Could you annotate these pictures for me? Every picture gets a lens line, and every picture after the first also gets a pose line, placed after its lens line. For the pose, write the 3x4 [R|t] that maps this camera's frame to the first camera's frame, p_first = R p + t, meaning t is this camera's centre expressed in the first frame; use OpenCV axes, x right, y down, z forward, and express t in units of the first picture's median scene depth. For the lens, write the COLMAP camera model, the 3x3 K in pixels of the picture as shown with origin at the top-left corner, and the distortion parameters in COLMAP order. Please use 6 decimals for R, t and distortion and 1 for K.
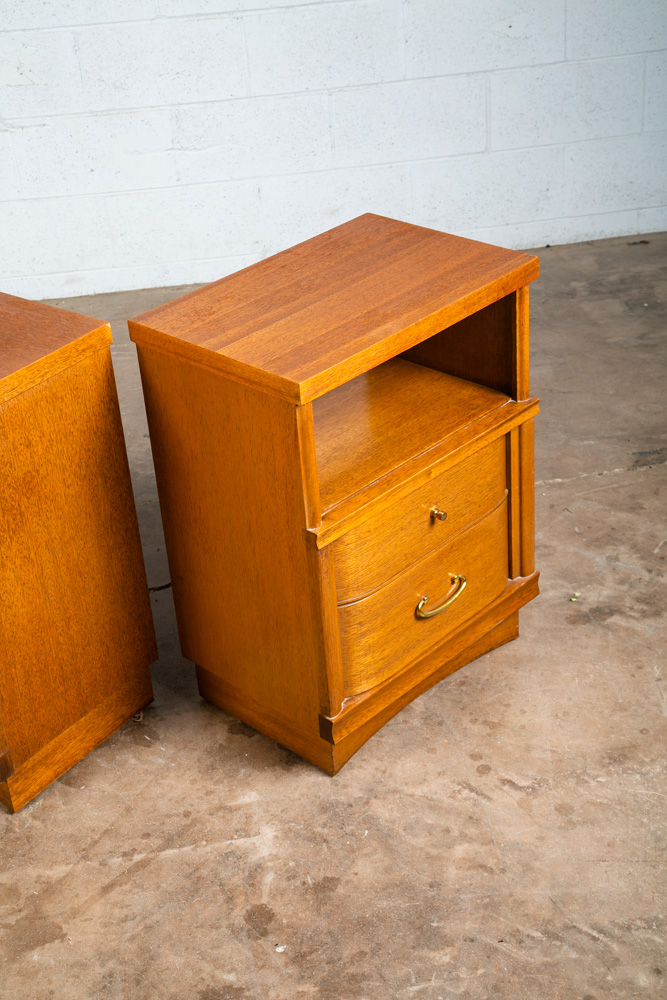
lens RADIAL K [[1551.4, 0, 333.5], [0, 1551.4, 500.0], [0, 0, 1]] dist [0.164459, 0.143865]
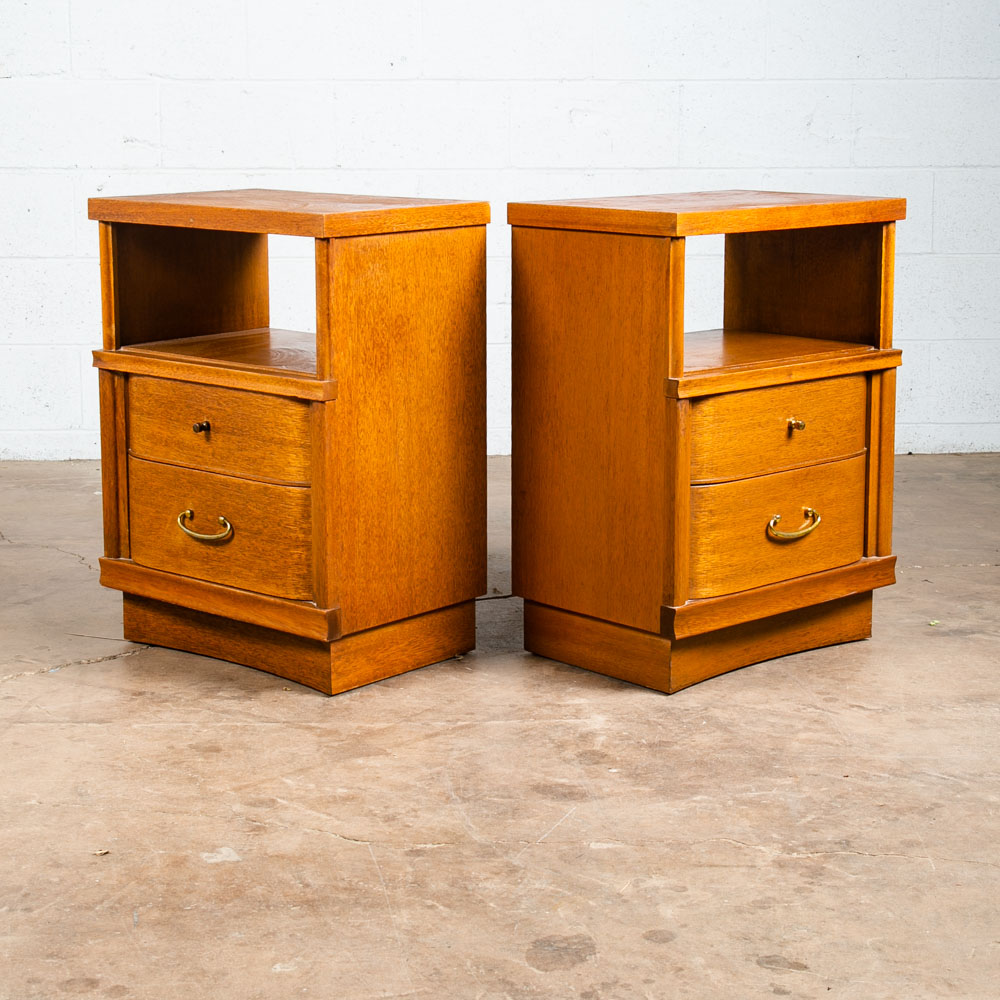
lens RADIAL K [[2167.2, 0, 512.6], [0, 2167.2, 434.4], [0, 0, 1]] dist [0.063269, 0.160574]
pose [[0.995371, 0.077977, -0.056185, -0.033322], [-0.093075, 0.927829, -0.361207, 0.524438], [0.023964, 0.364764, 0.930791, -0.277717]]
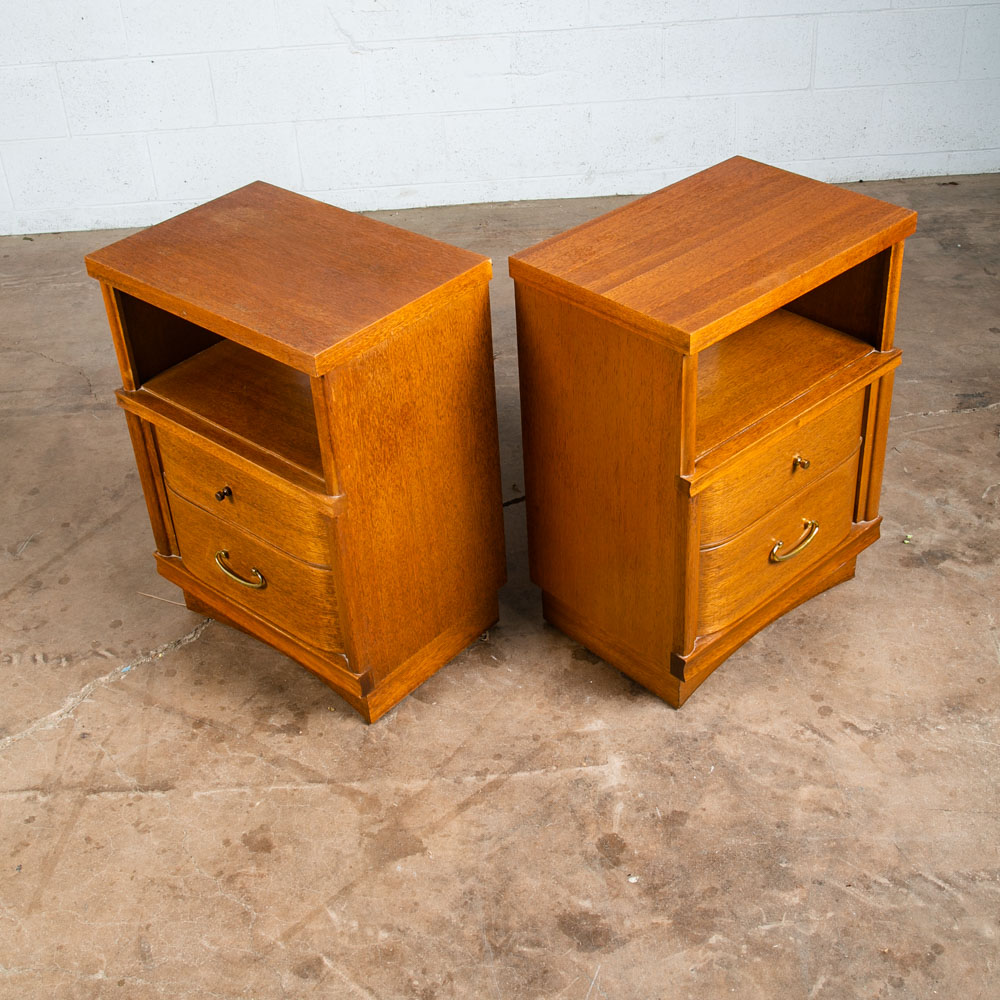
lens RADIAL K [[1414.7, 0, 510.7], [0, 1414.7, 456.2], [0, 0, 1]] dist [-0.082299, 0.173997]
pose [[0.997623, 0.052968, -0.044073, -0.079731], [-0.050476, 0.997163, 0.055847, -0.036120], [0.046907, -0.053490, 0.997466, 0.080666]]
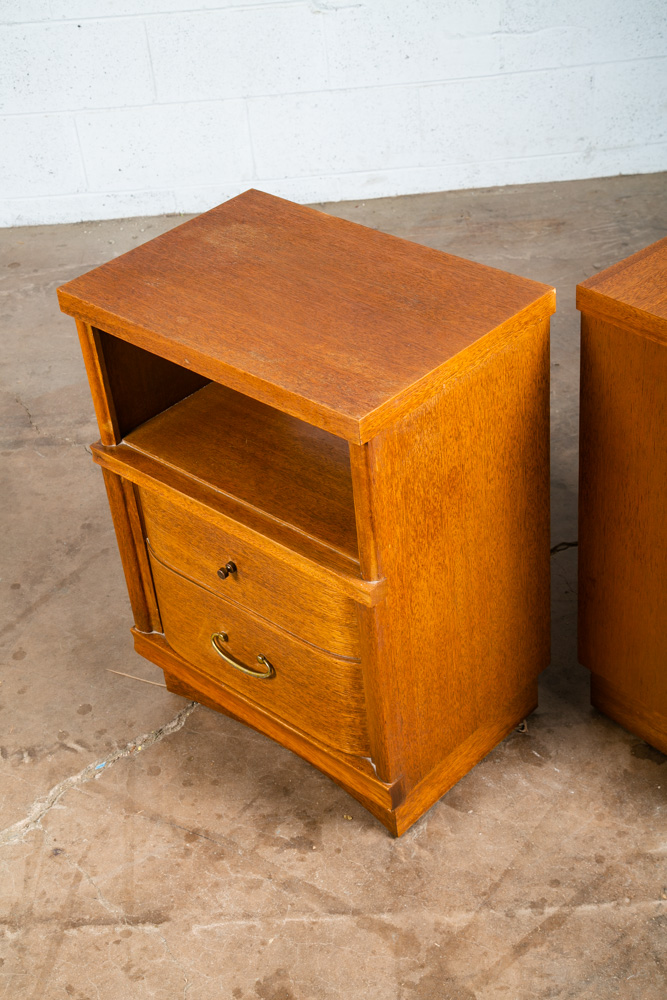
lens RADIAL K [[1513.3, 0, 328.3], [0, 1513.3, 503.7], [0, 0, 1]] dist [0.164249, 0.116554]
pose [[0.993977, 0.047574, -0.098724, -0.168793], [-0.037494, 0.994123, 0.101559, -0.073628], [0.102975, -0.097246, 0.989919, 0.170680]]
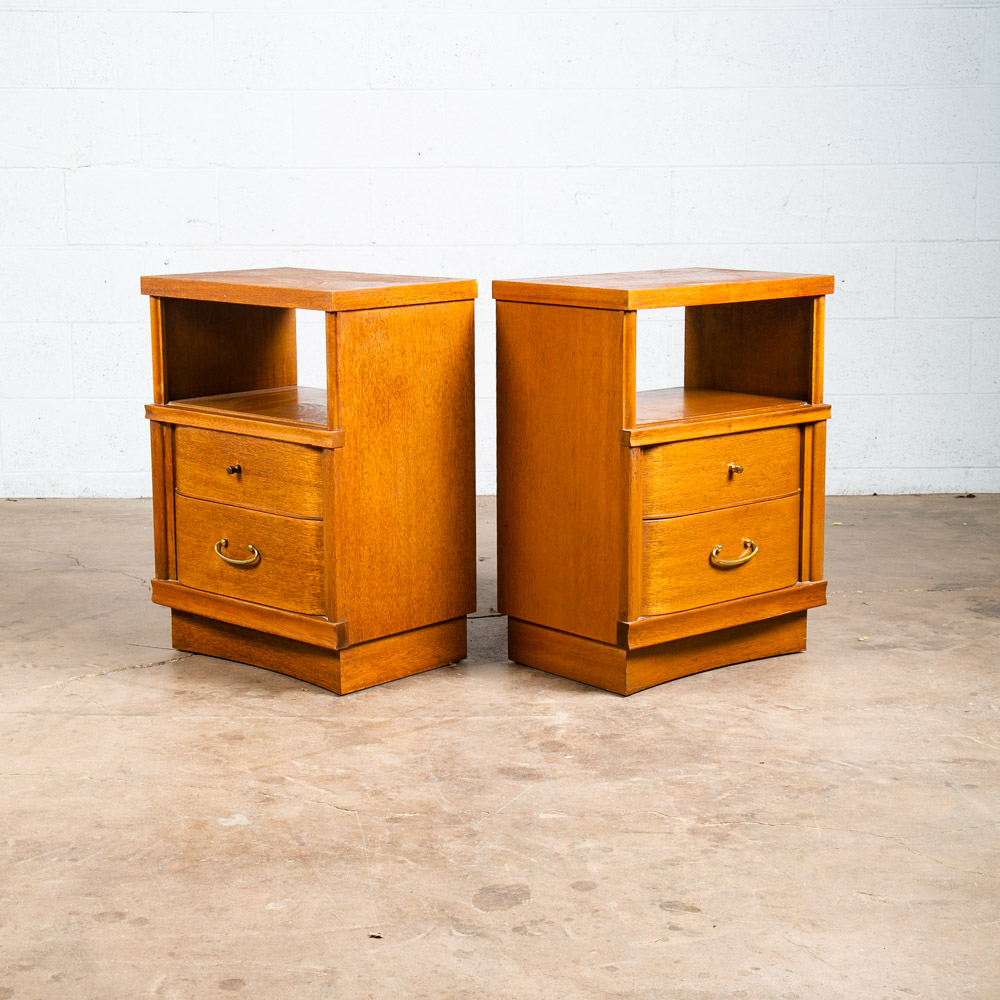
lens RADIAL K [[2002.0, 0, 504.1], [0, 2002.0, 499.0], [0, 0, 1]] dist [0.080733, 0.227791]
pose [[0.992353, 0.081511, -0.092688, 0.036206], [-0.108935, 0.931453, -0.347172, 0.564784], [0.058036, 0.354614, 0.933210, -0.394476]]
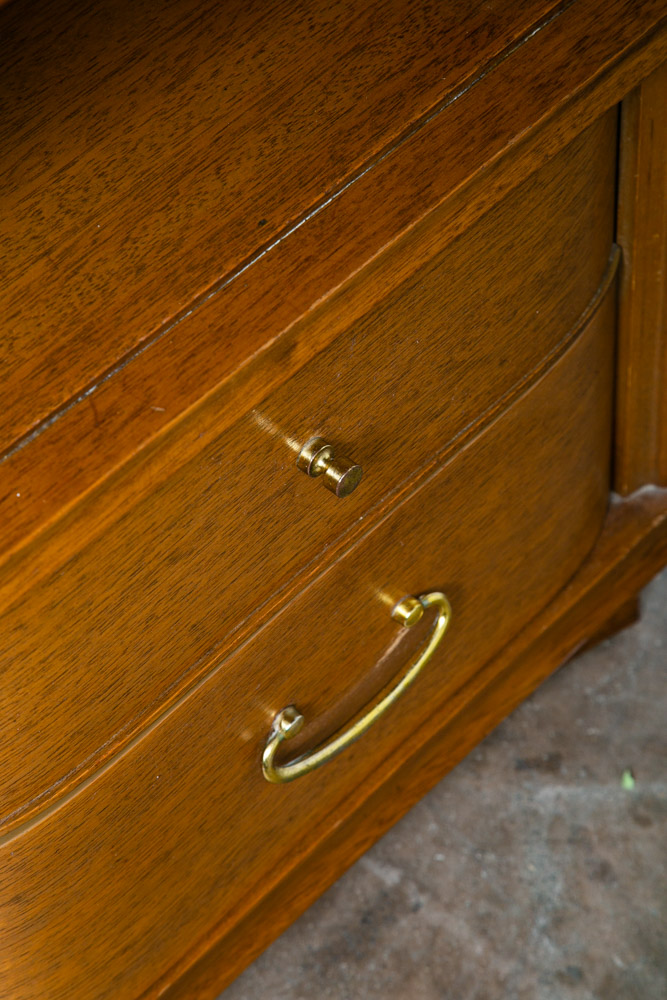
lens RADIAL K [[2678.1, 0, 348.3], [0, 2678.1, 500.7], [0, 0, 1]] dist [0.485057, 0.492741]
pose [[0.999972, 0.007101, 0.002162, 0.068993], [-0.007396, 0.928385, 0.371547, -0.147020], [0.000631, -0.371553, 0.928412, 0.590290]]
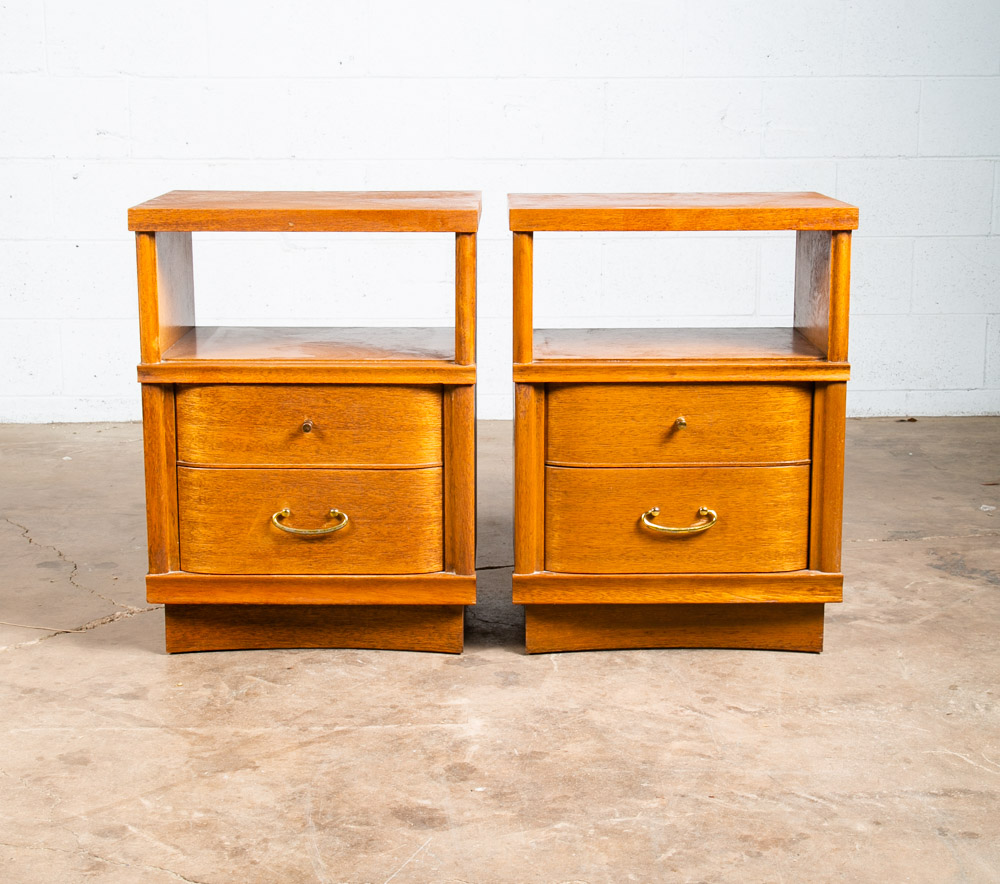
lens RADIAL K [[1732.6, 0, 505.6], [0, 1732.6, 412.1], [0, 0, 1]] dist [0.020803, 0.182782]
pose [[0.994529, 0.081639, -0.065175, 0.028392], [-0.098640, 0.939305, -0.328597, 0.374937], [0.034393, 0.333228, 0.942219, -0.053200]]
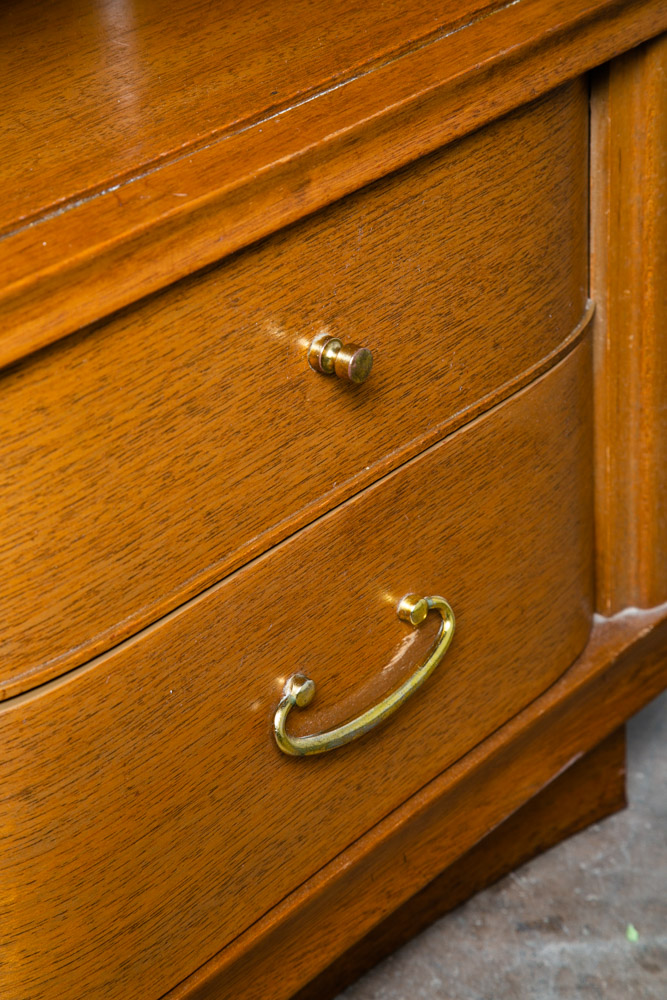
lens RADIAL K [[2341.1, 0, 333.5], [0, 2341.1, 500.0], [0, 0, 1]] dist [0.360306, 0.314553]
pose [[0.999383, -0.011600, 0.033145, 0.052593], [0.012131, 0.999801, -0.015866, 0.038597], [-0.032954, 0.016258, 0.999325, 0.607333]]
